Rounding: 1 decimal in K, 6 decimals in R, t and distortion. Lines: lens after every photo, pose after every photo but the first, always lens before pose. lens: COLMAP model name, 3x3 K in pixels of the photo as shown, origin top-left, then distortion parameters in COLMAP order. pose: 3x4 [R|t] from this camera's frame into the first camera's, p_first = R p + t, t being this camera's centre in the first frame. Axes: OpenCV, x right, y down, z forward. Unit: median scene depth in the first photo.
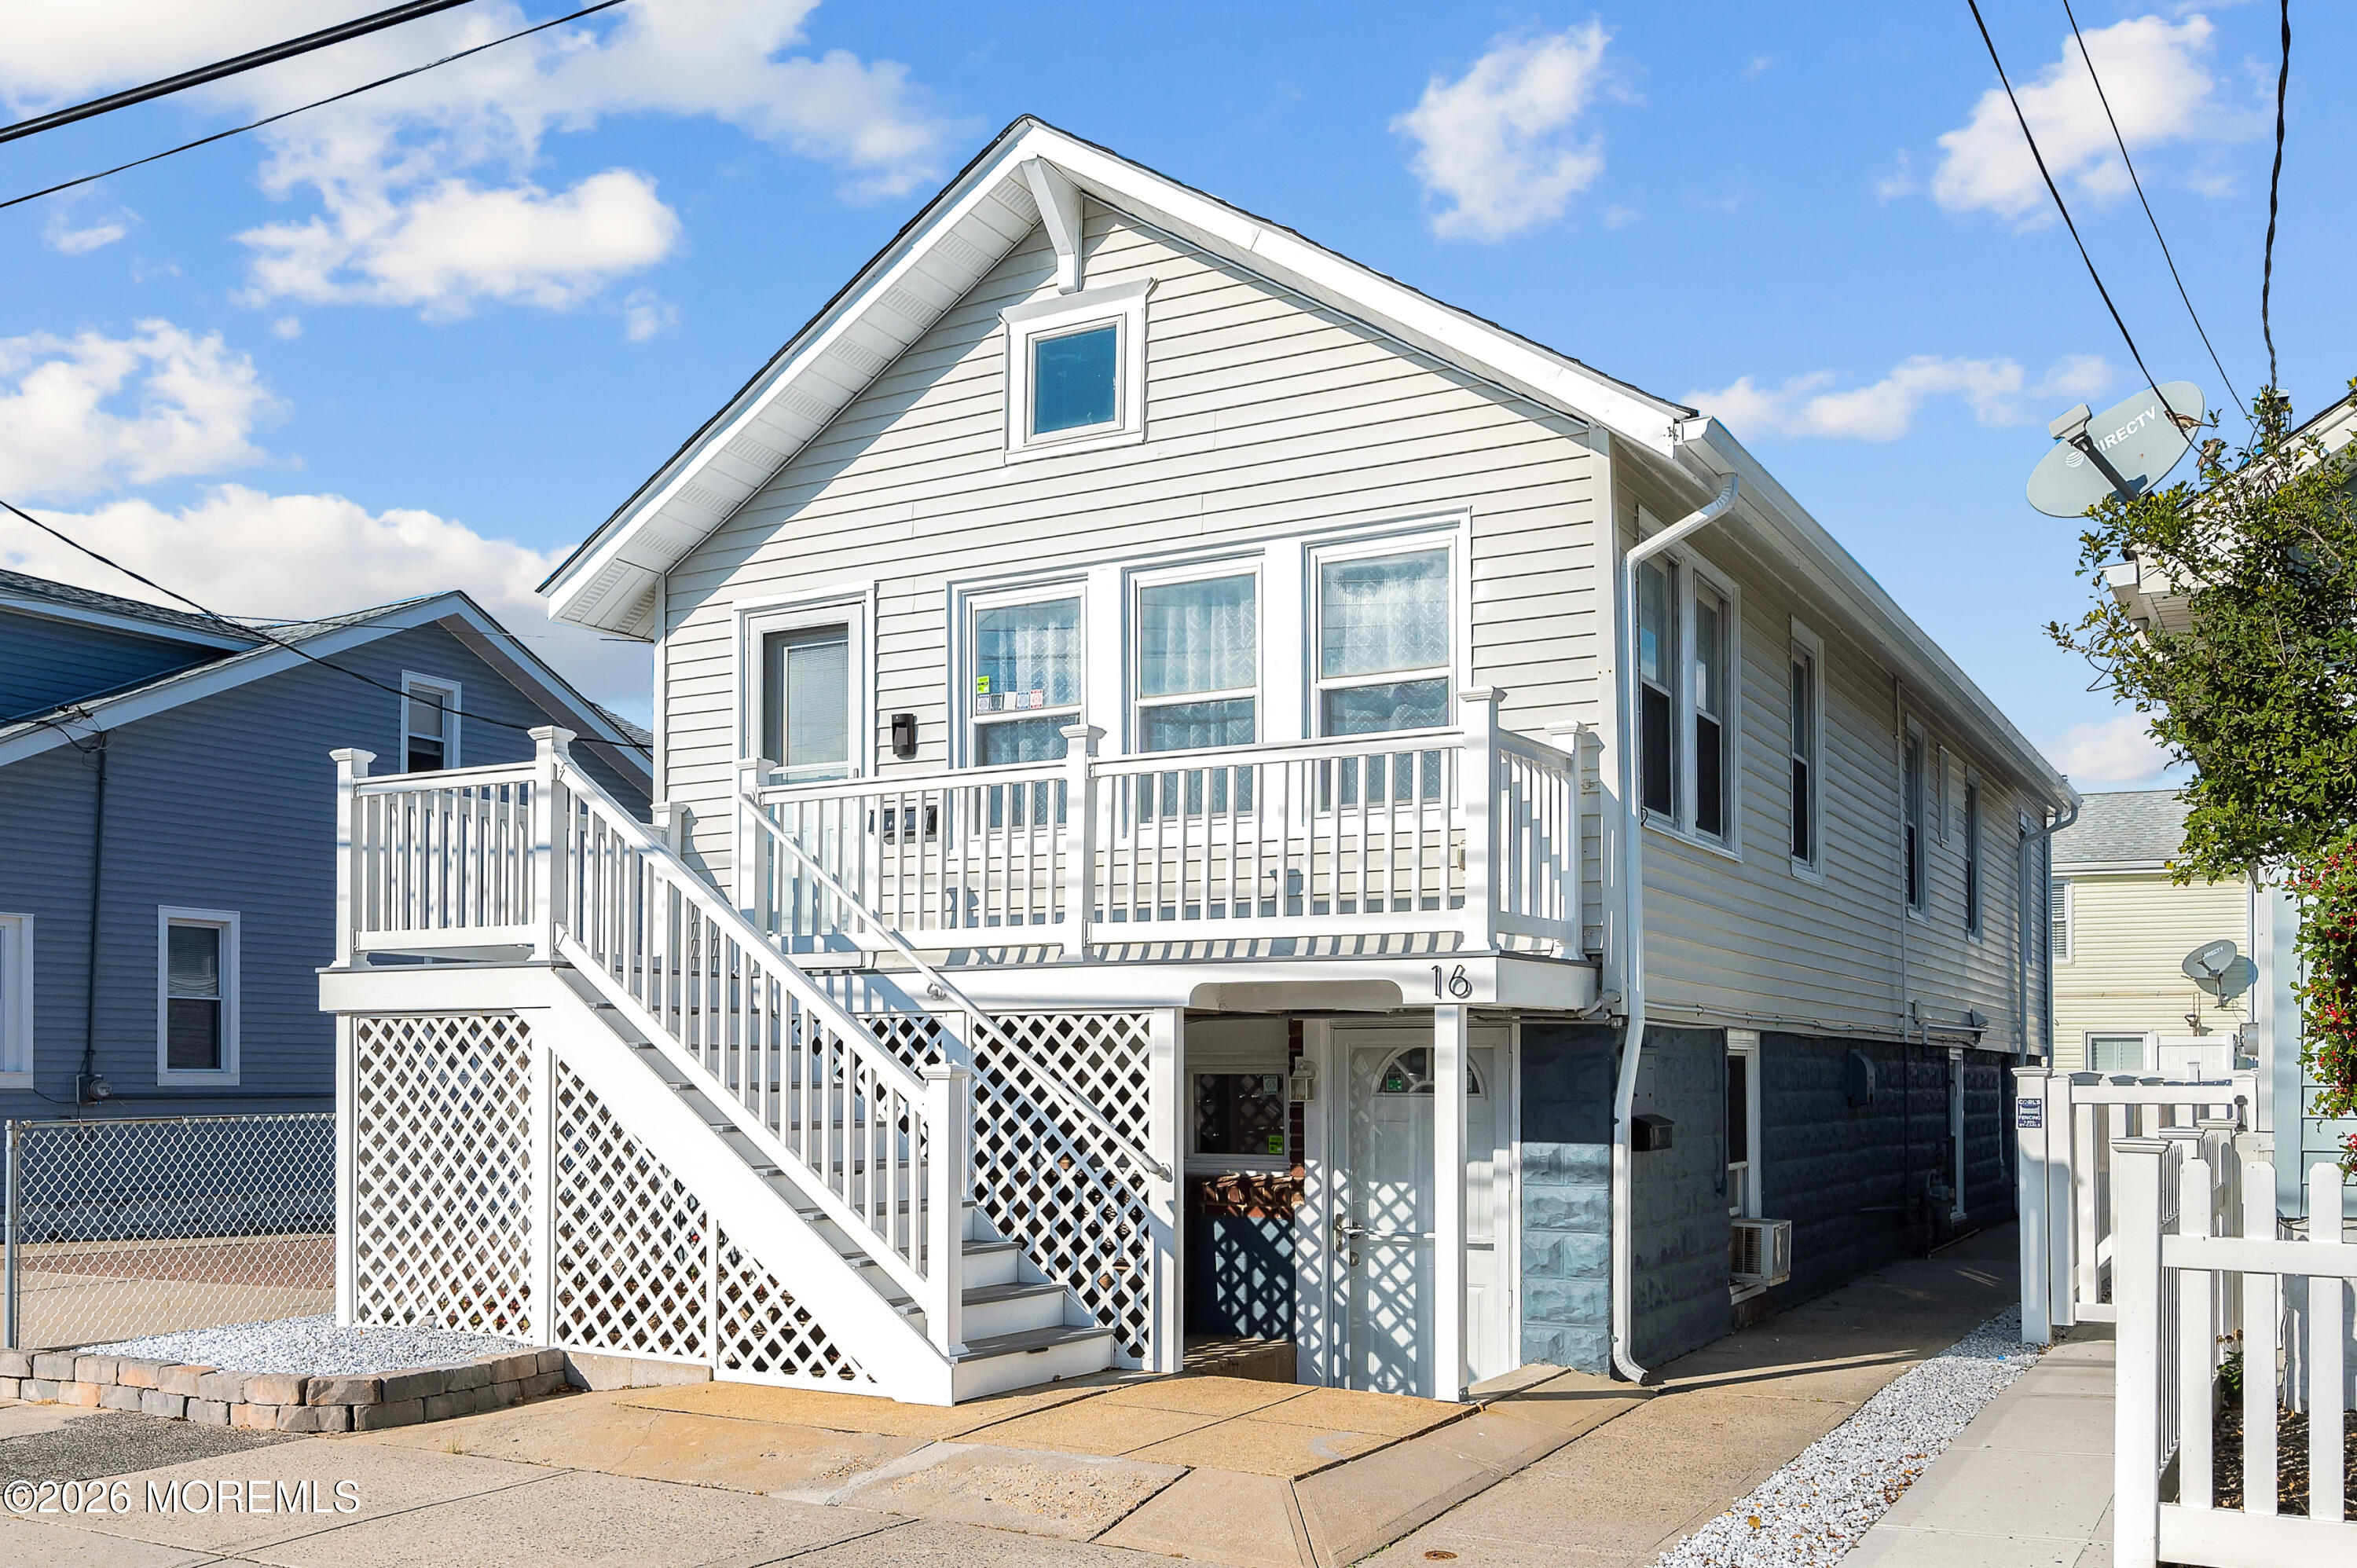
lens RADIAL K [[2007.1, 0, 1176.0], [0, 2007.1, 906.3], [0, 0, 1]] dist [0.000513, 0.004113]
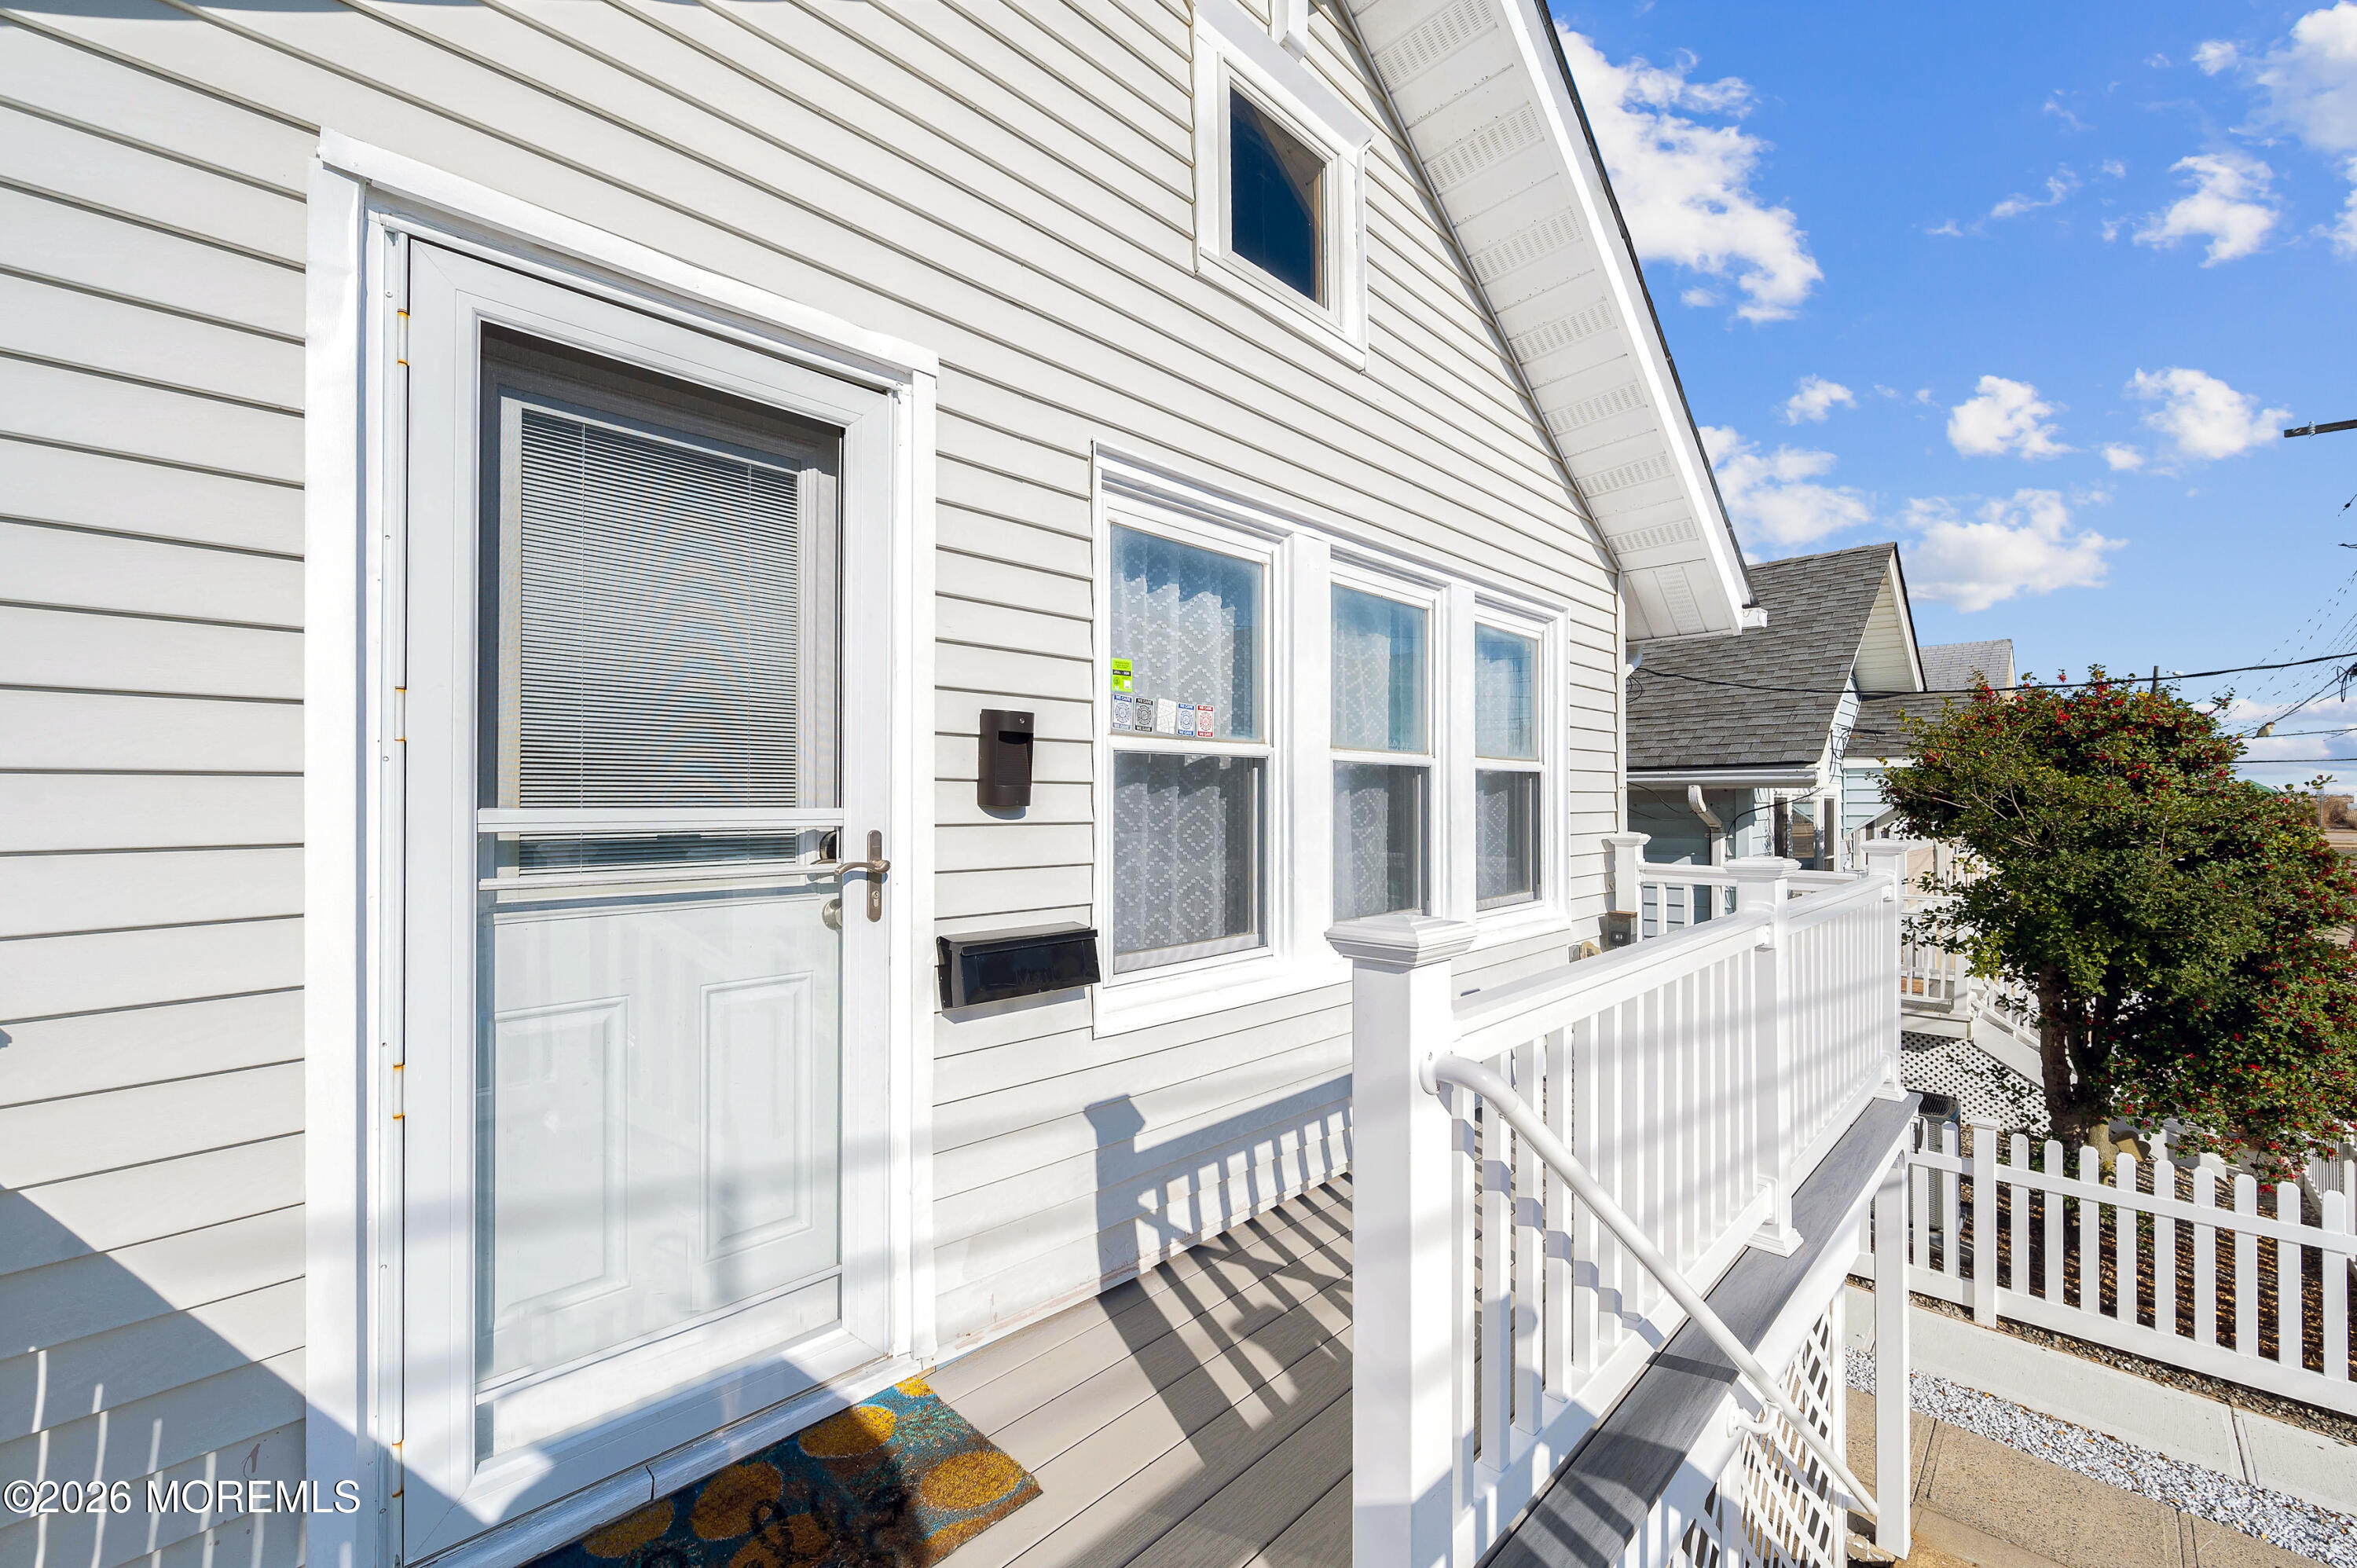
lens RADIAL K [[919.1, 0, 1162.4], [0, 919.1, 794.1], [0, 0, 1]] dist [0.000505, 0.000076]
pose [[0.286818, 0.004896, 0.957973, -0.354702], [-0.076332, 0.996924, 0.017759, -0.094777], [-0.954939, -0.078218, 0.286309, 1.026228]]
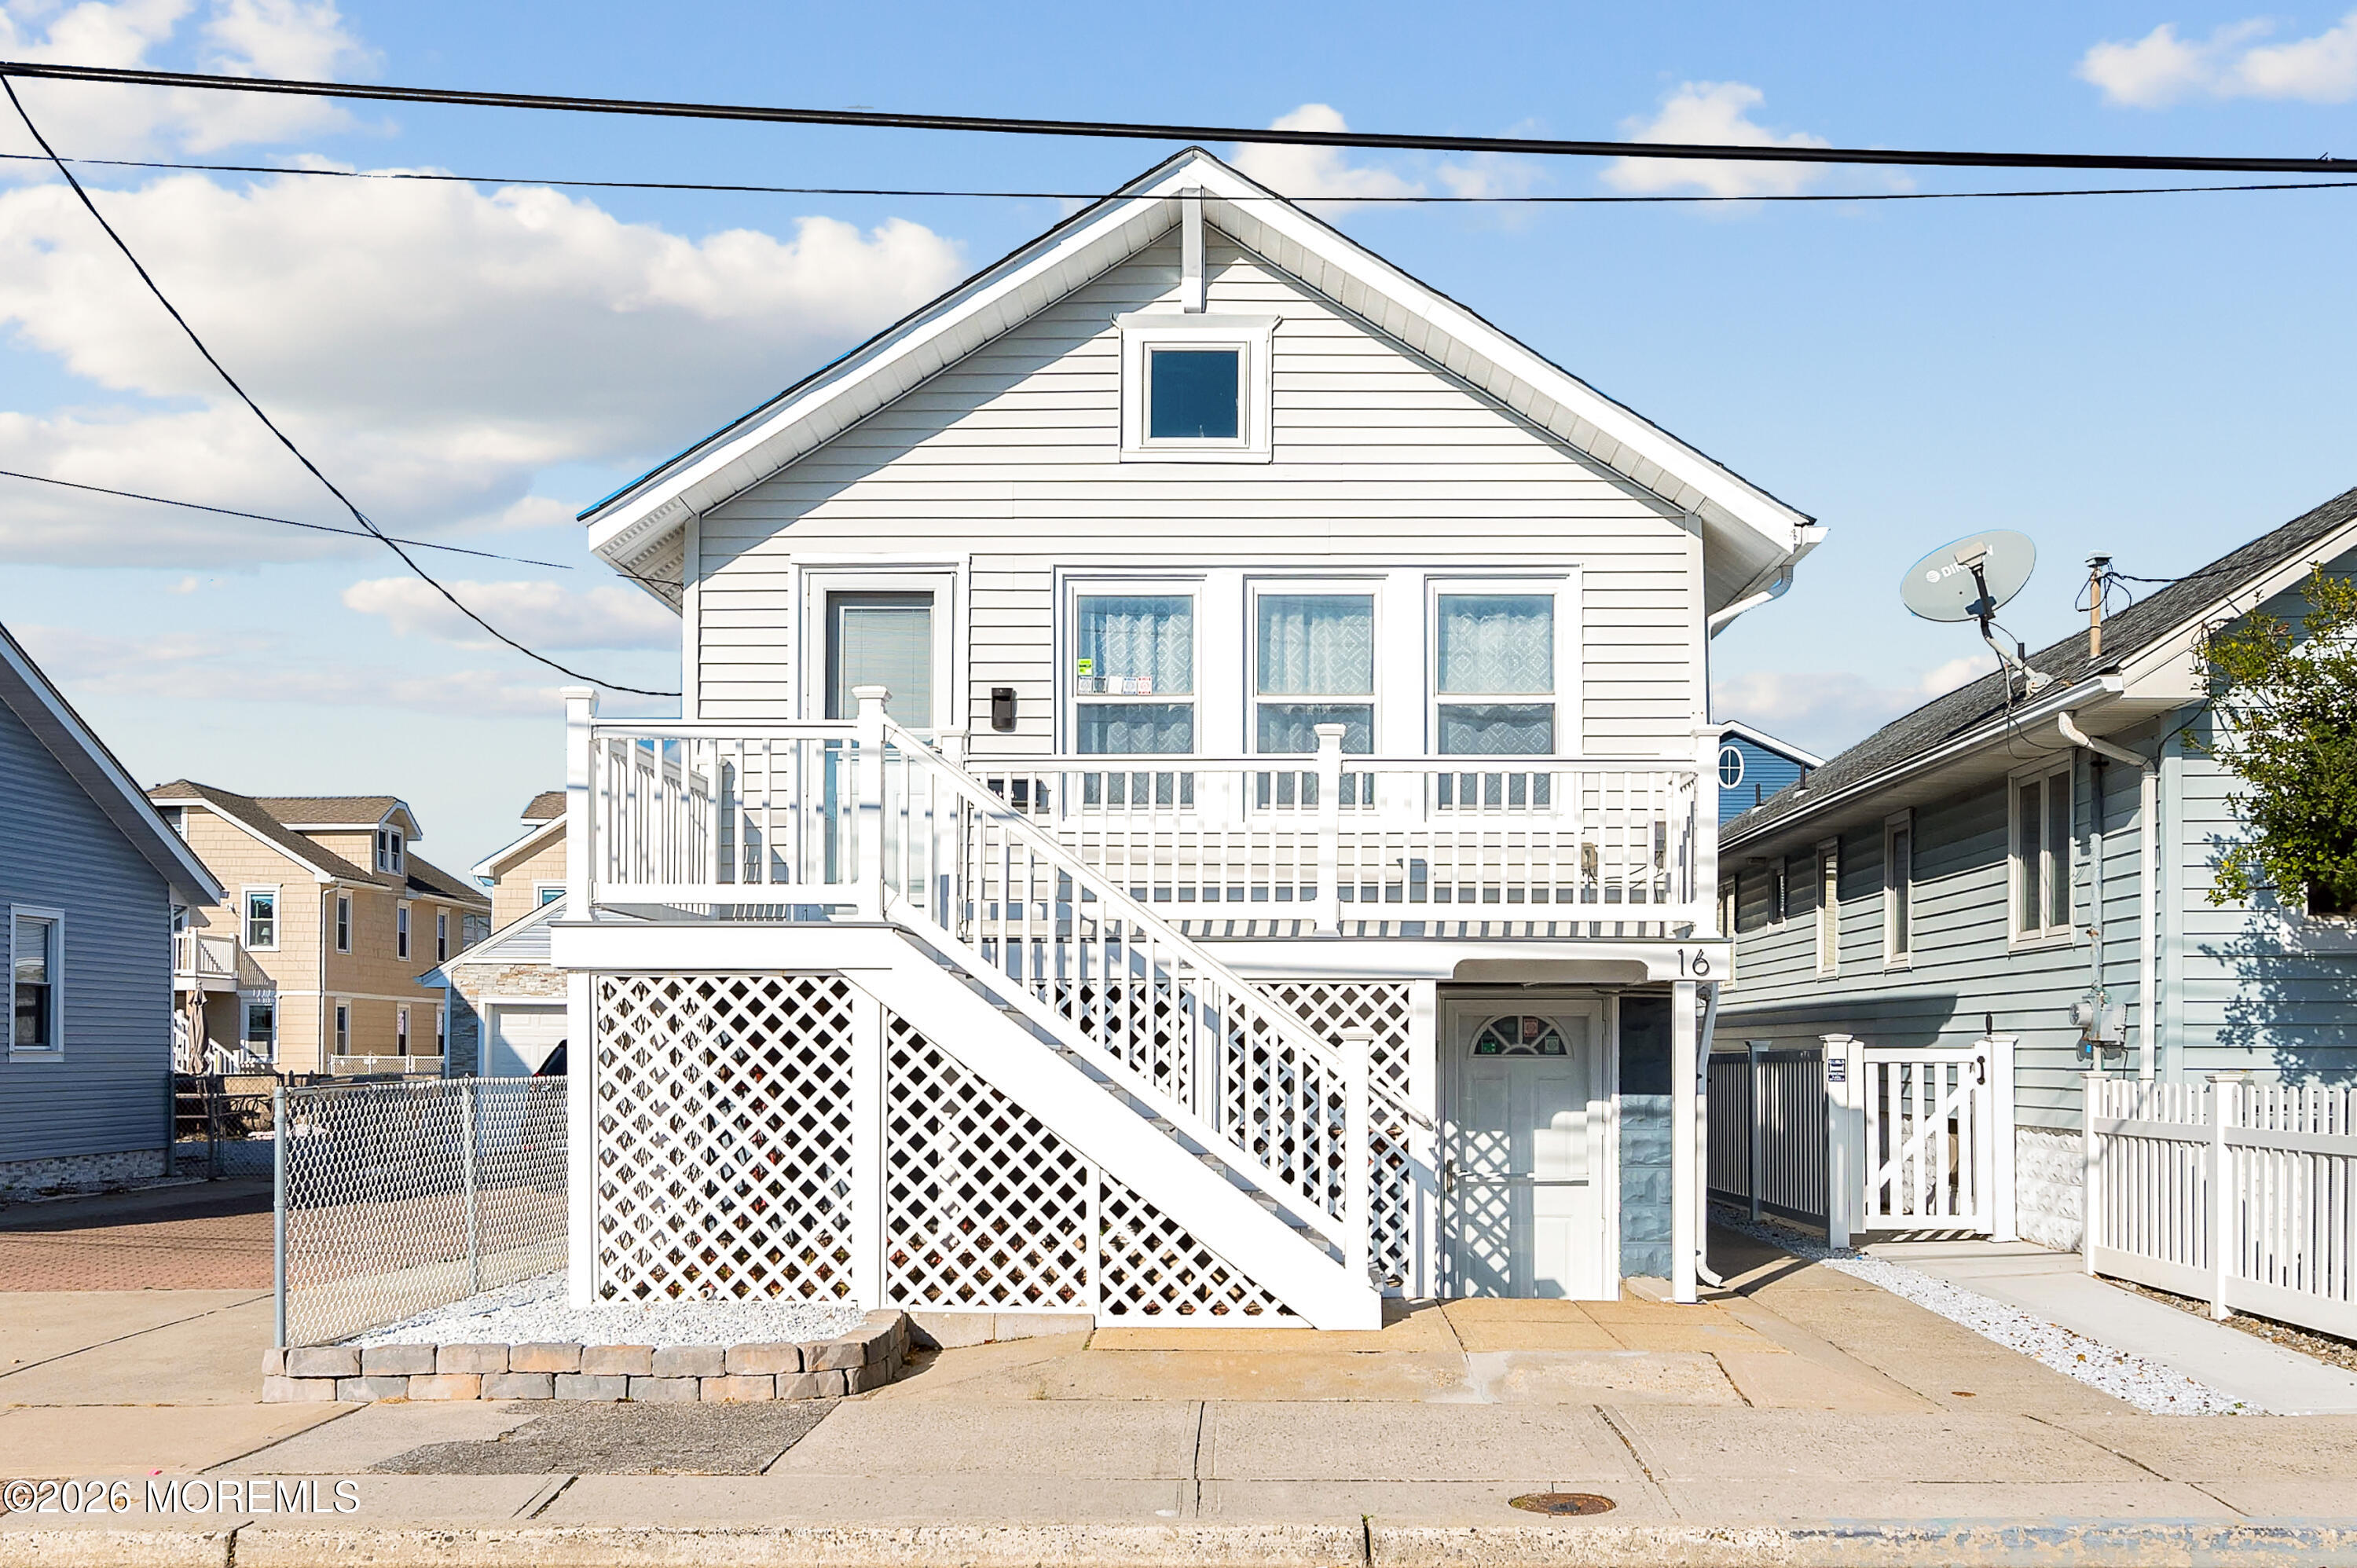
lens RADIAL K [[2053.4, 0, 1283.4], [0, 2053.4, 863.4], [0, 0, 1]] dist [0.000386, -0.004330]
pose [[0.878304, 0.042890, 0.476176, -0.570022], [-0.040107, 0.999067, -0.016010, 0.005818], [-0.476418, -0.005036, 0.879204, 0.008143]]
